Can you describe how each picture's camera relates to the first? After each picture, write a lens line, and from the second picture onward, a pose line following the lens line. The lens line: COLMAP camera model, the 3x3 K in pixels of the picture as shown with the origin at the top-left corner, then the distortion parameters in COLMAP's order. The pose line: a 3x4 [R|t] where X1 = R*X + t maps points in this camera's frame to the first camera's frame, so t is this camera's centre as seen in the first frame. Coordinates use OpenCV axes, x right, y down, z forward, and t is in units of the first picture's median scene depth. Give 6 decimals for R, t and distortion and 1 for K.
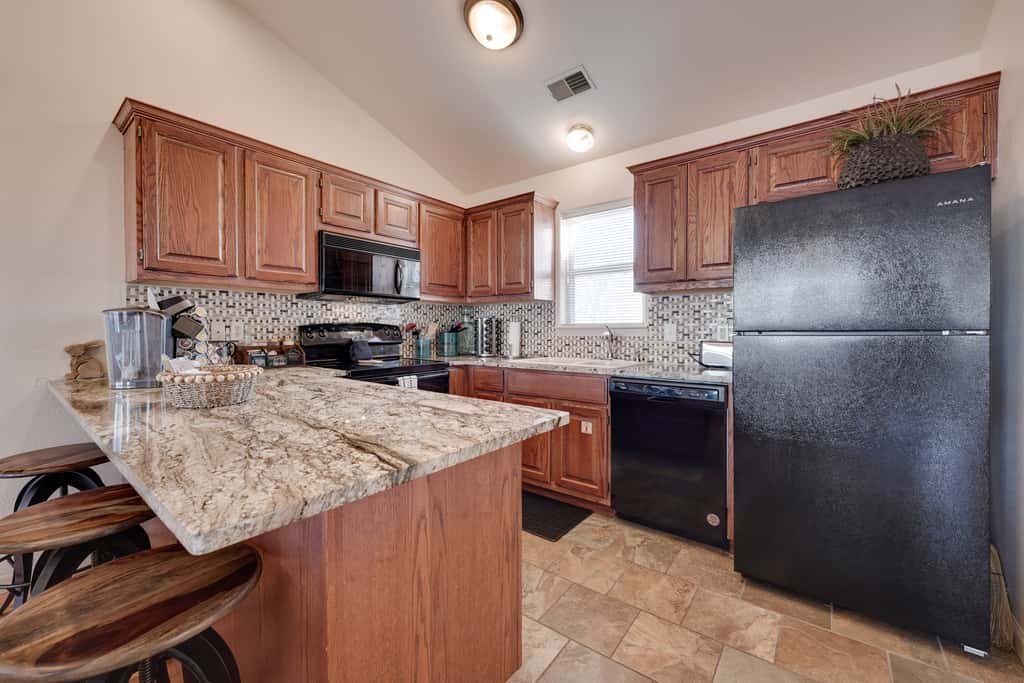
lens RADIAL K [[421.1, 0, 509.2], [0, 421.1, 337.2], [0, 0, 1]] dist [-0.001388, 0.000205]
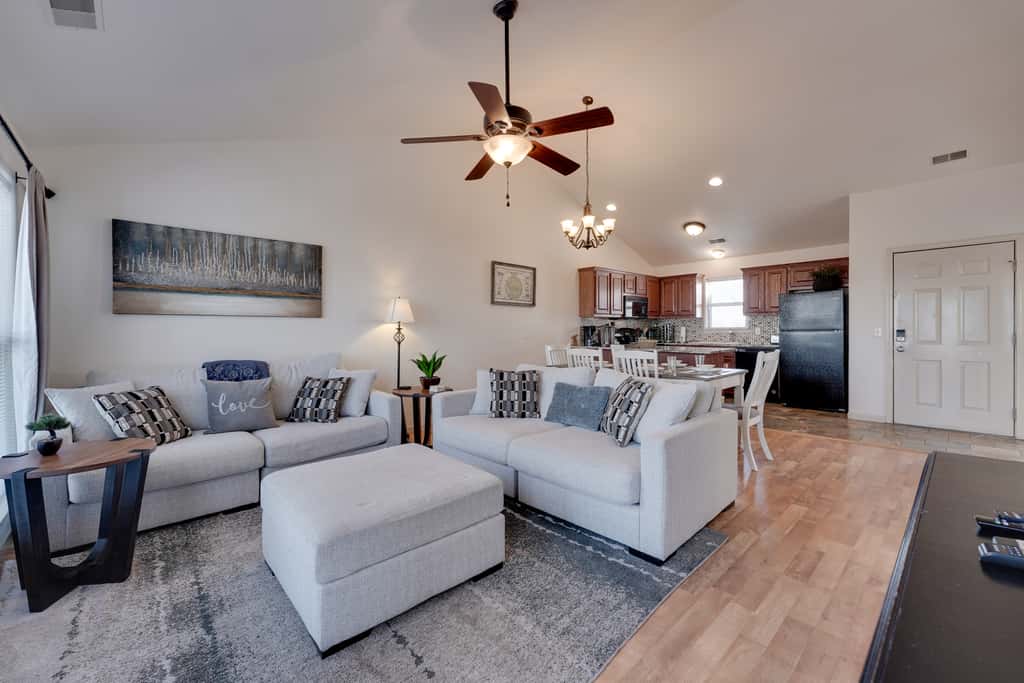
lens RADIAL K [[421.1, 0, 509.2], [0, 421.1, 337.2], [0, 0, 1]] dist [-0.001388, 0.000205]
pose [[0.987459, -0.004073, -0.157826, -0.695110], [0.004268, 0.999990, 0.000894, 0.017504], [0.157820, -0.001557, 0.987467, -1.736781]]
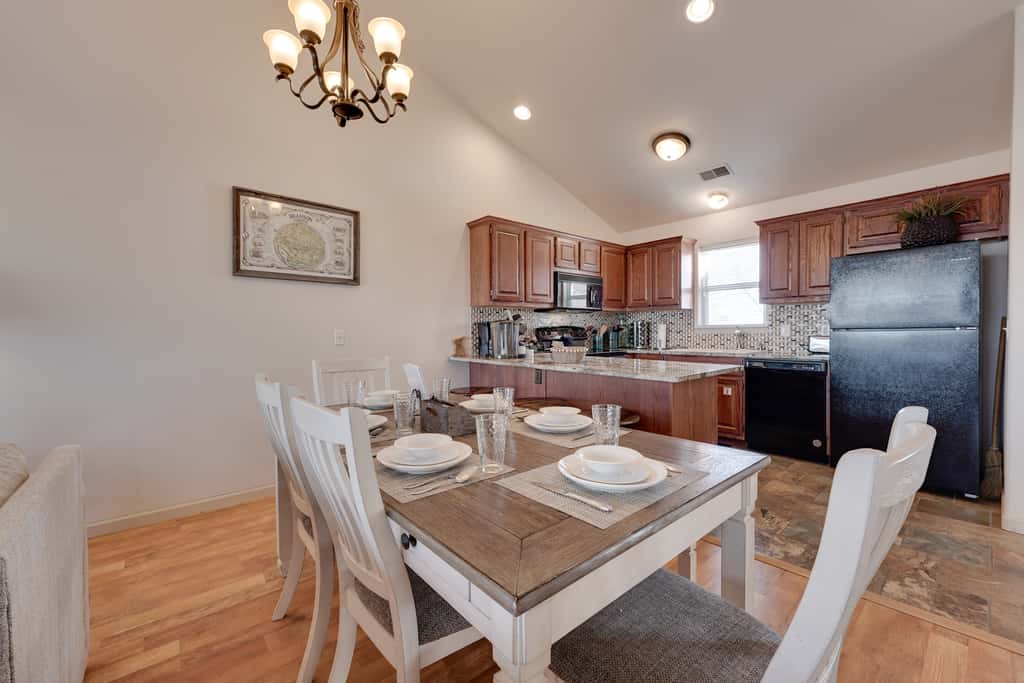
lens RADIAL K [[416.7, 0, 508.0], [0, 416.7, 343.2], [0, 0, 1]] dist [0.000403, 0.000400]
pose [[0.980631, -0.002874, -0.195843, -0.280871], [0.005362, 0.999912, 0.012175, 0.010592], [0.195791, -0.012989, 0.980560, -0.613078]]
